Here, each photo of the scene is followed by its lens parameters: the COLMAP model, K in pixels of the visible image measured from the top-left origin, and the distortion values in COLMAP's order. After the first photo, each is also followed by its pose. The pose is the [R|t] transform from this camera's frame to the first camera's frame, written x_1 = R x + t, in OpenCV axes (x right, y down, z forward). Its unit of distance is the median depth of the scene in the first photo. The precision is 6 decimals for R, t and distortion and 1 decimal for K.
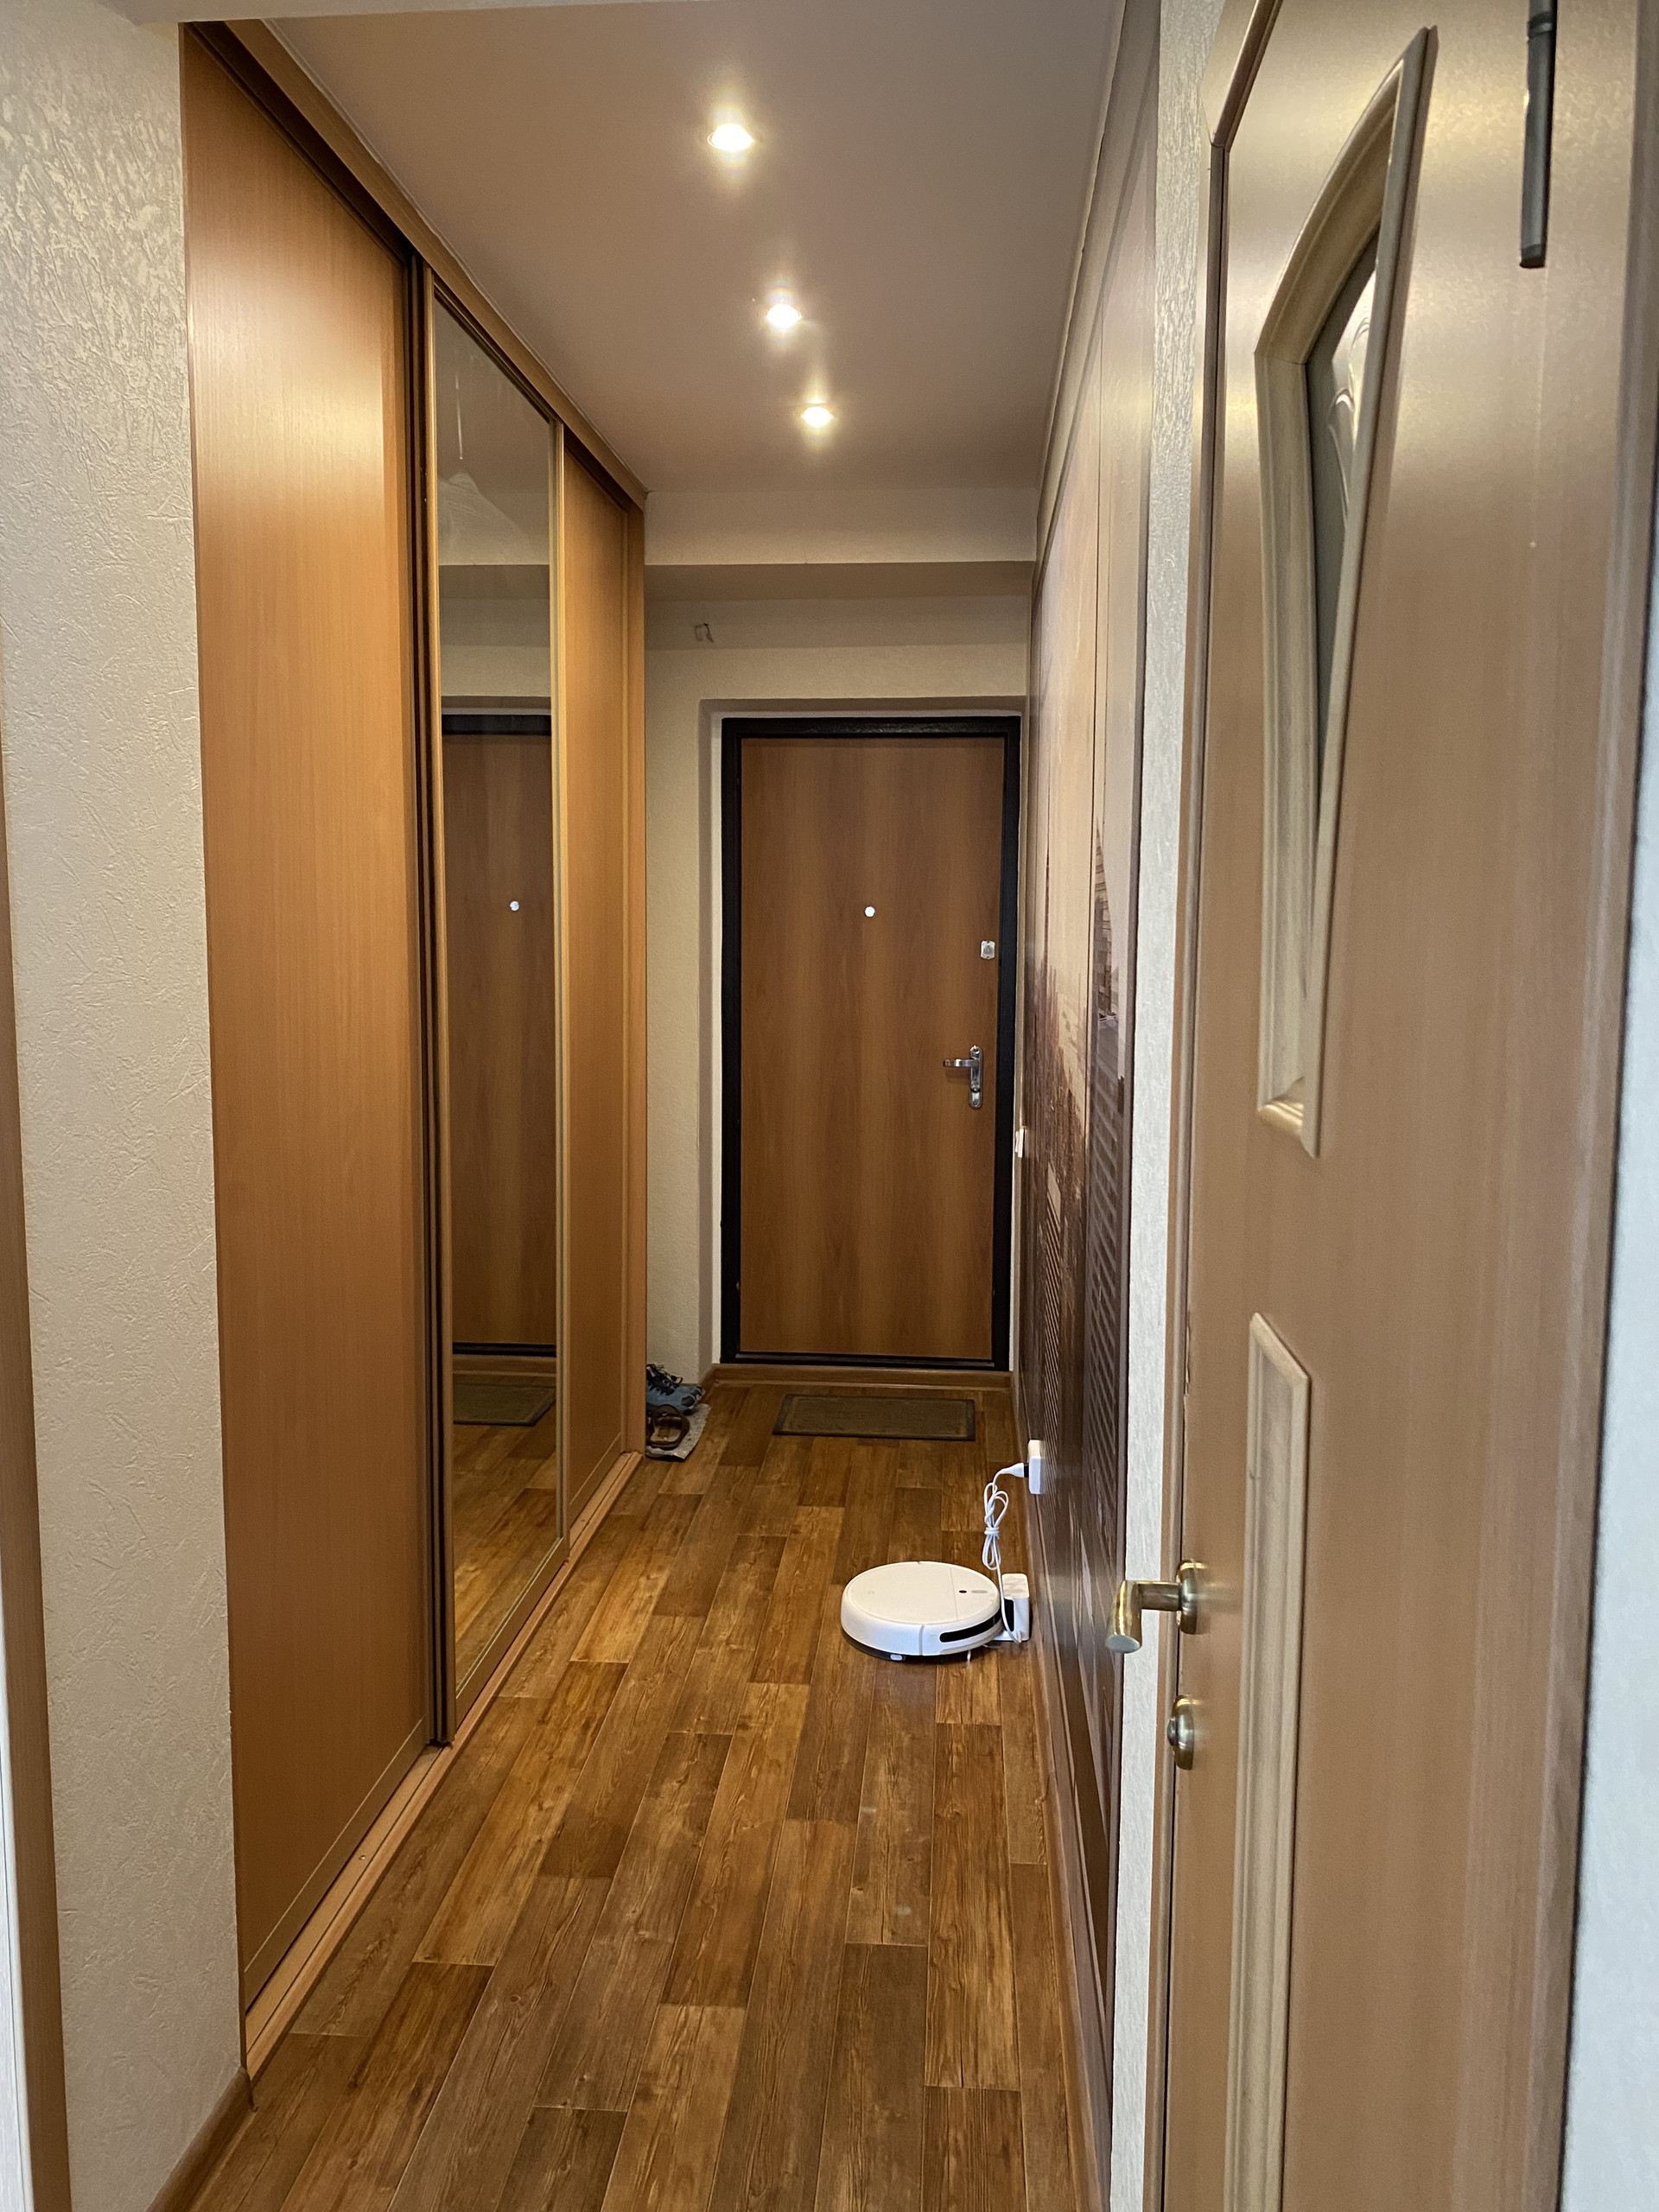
lens RADIAL K [[1689.1, 0, 829.5], [0, 1689.1, 1106.0], [0, 0, 1]] dist [0.075798, -0.095909]
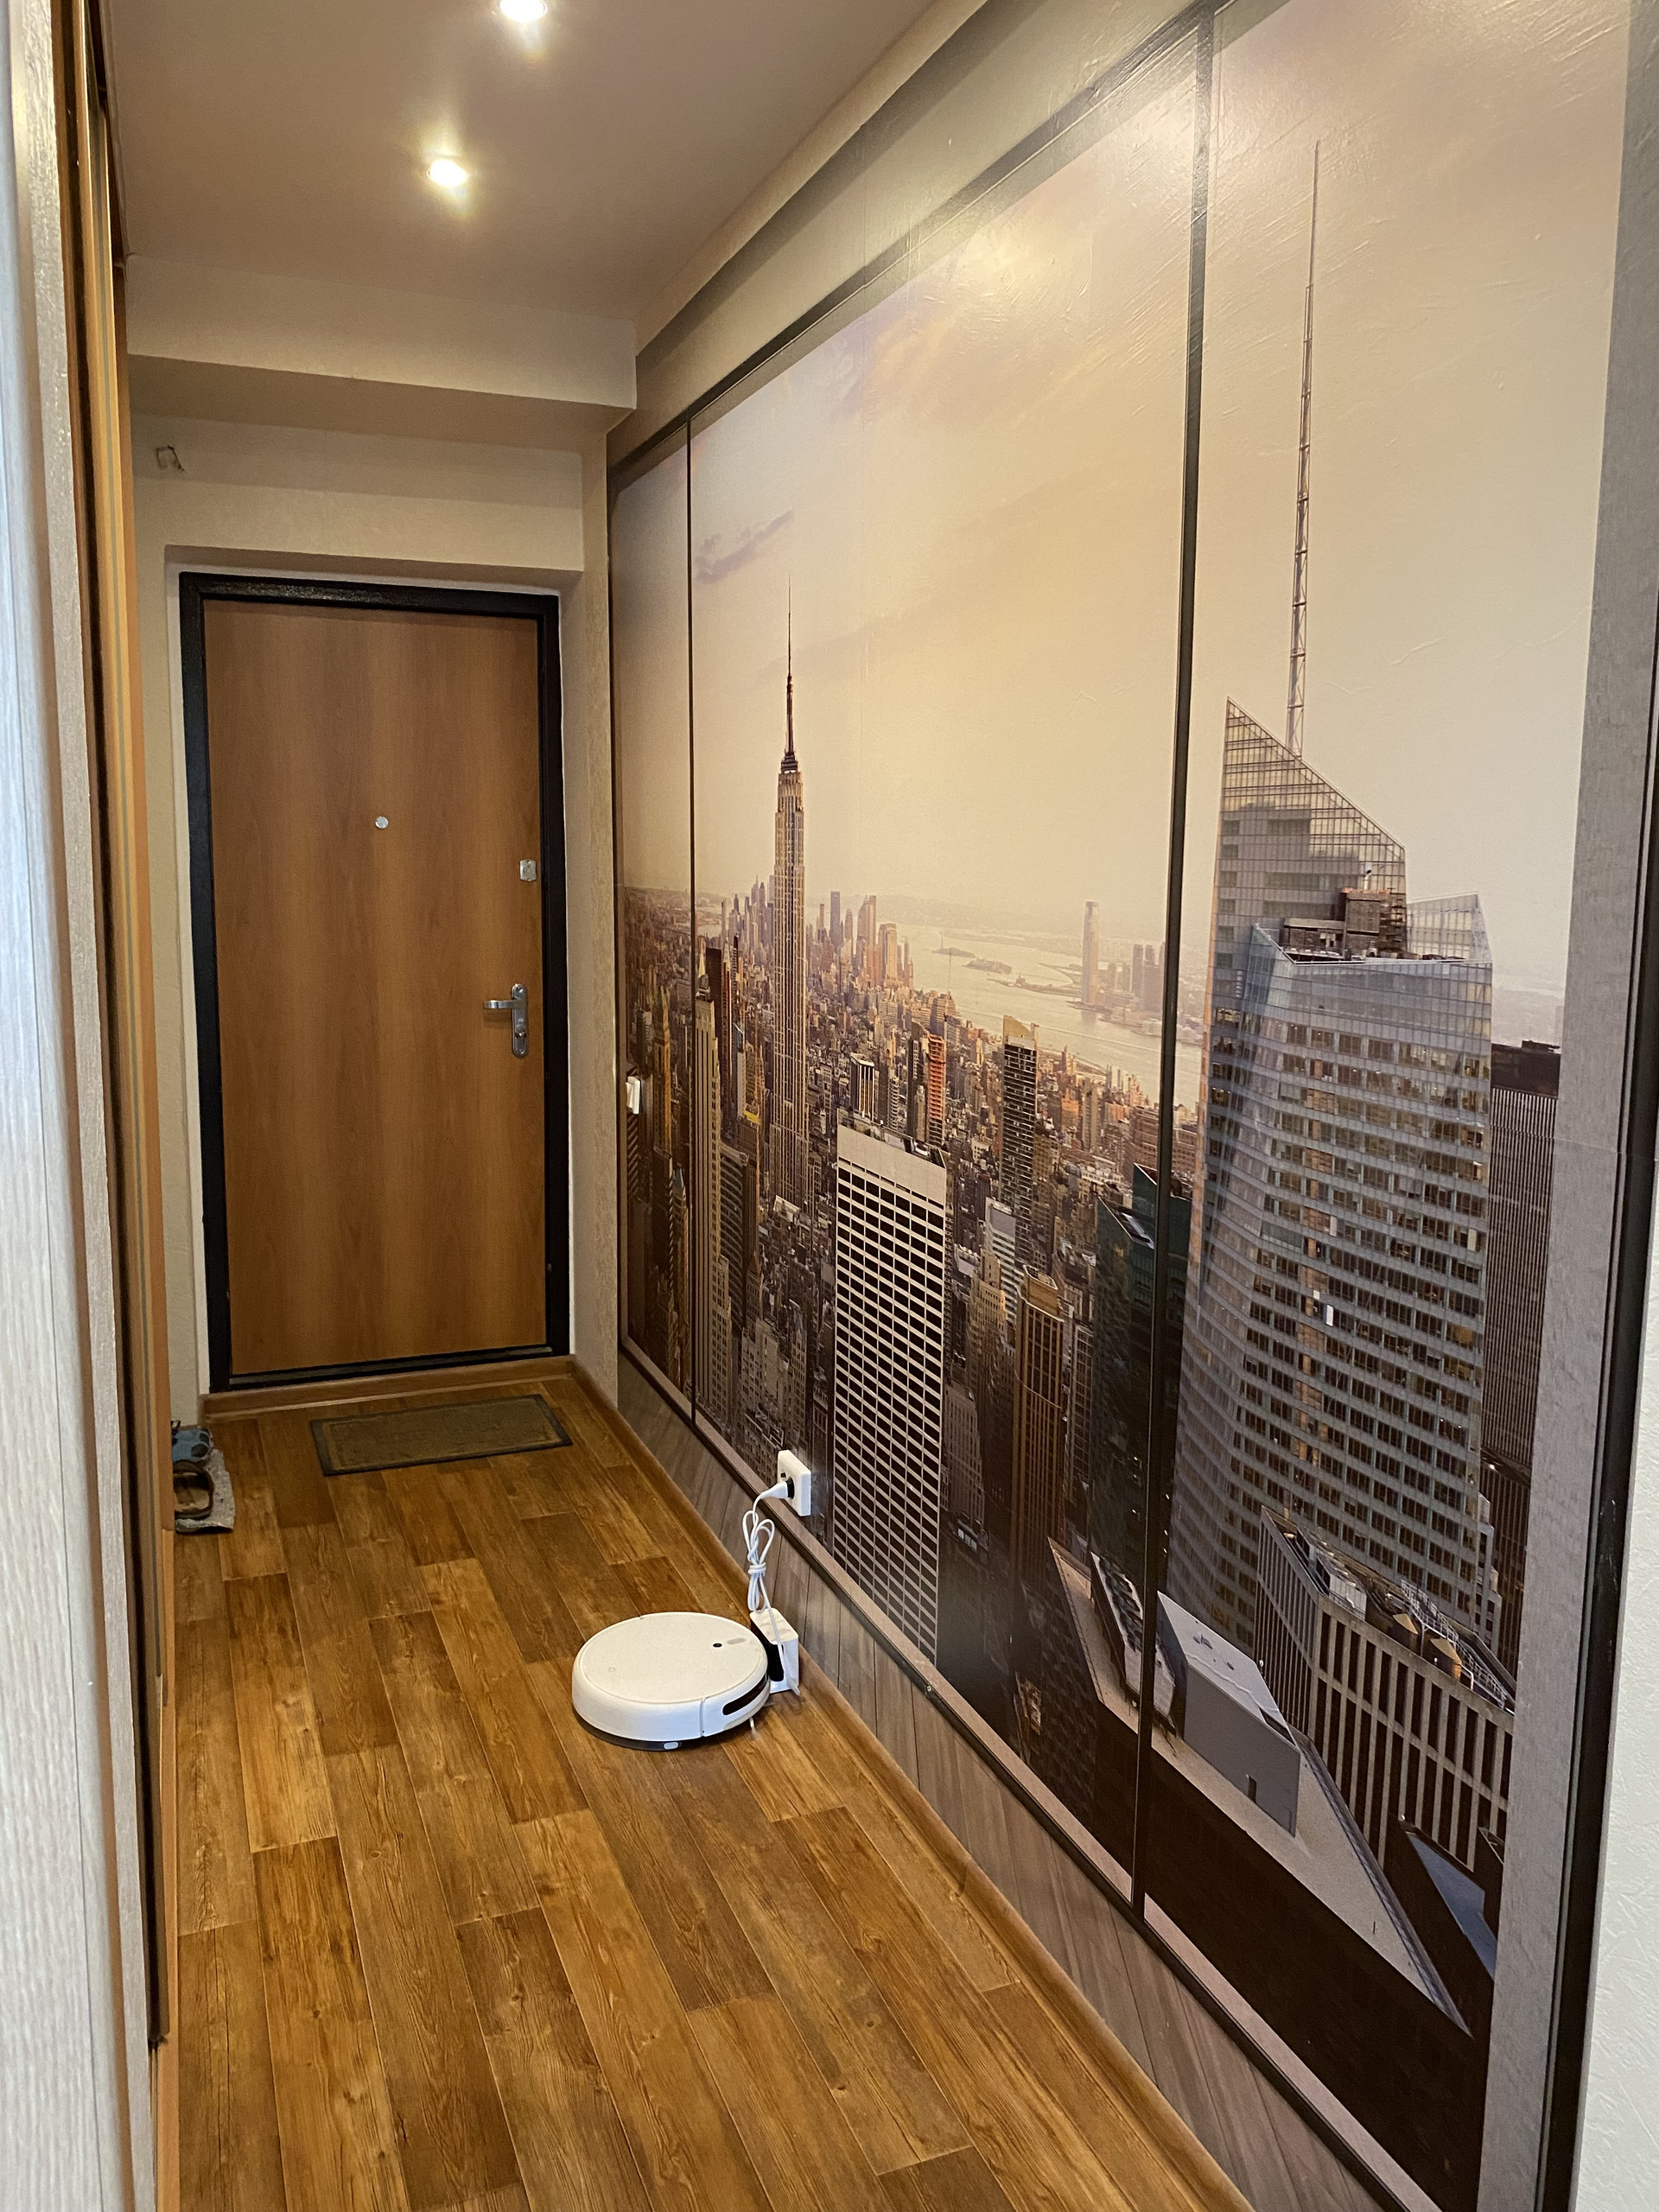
lens RADIAL K [[1709.3, 0, 829.5], [0, 1709.3, 1085.7], [0, 0, 1]] dist [0.020269, 0.009801]
pose [[0.898750, -0.055330, 0.434957, -0.208069], [0.042673, 0.998335, 0.038822, -0.015301], [-0.436380, -0.016331, 0.899614, 0.217204]]
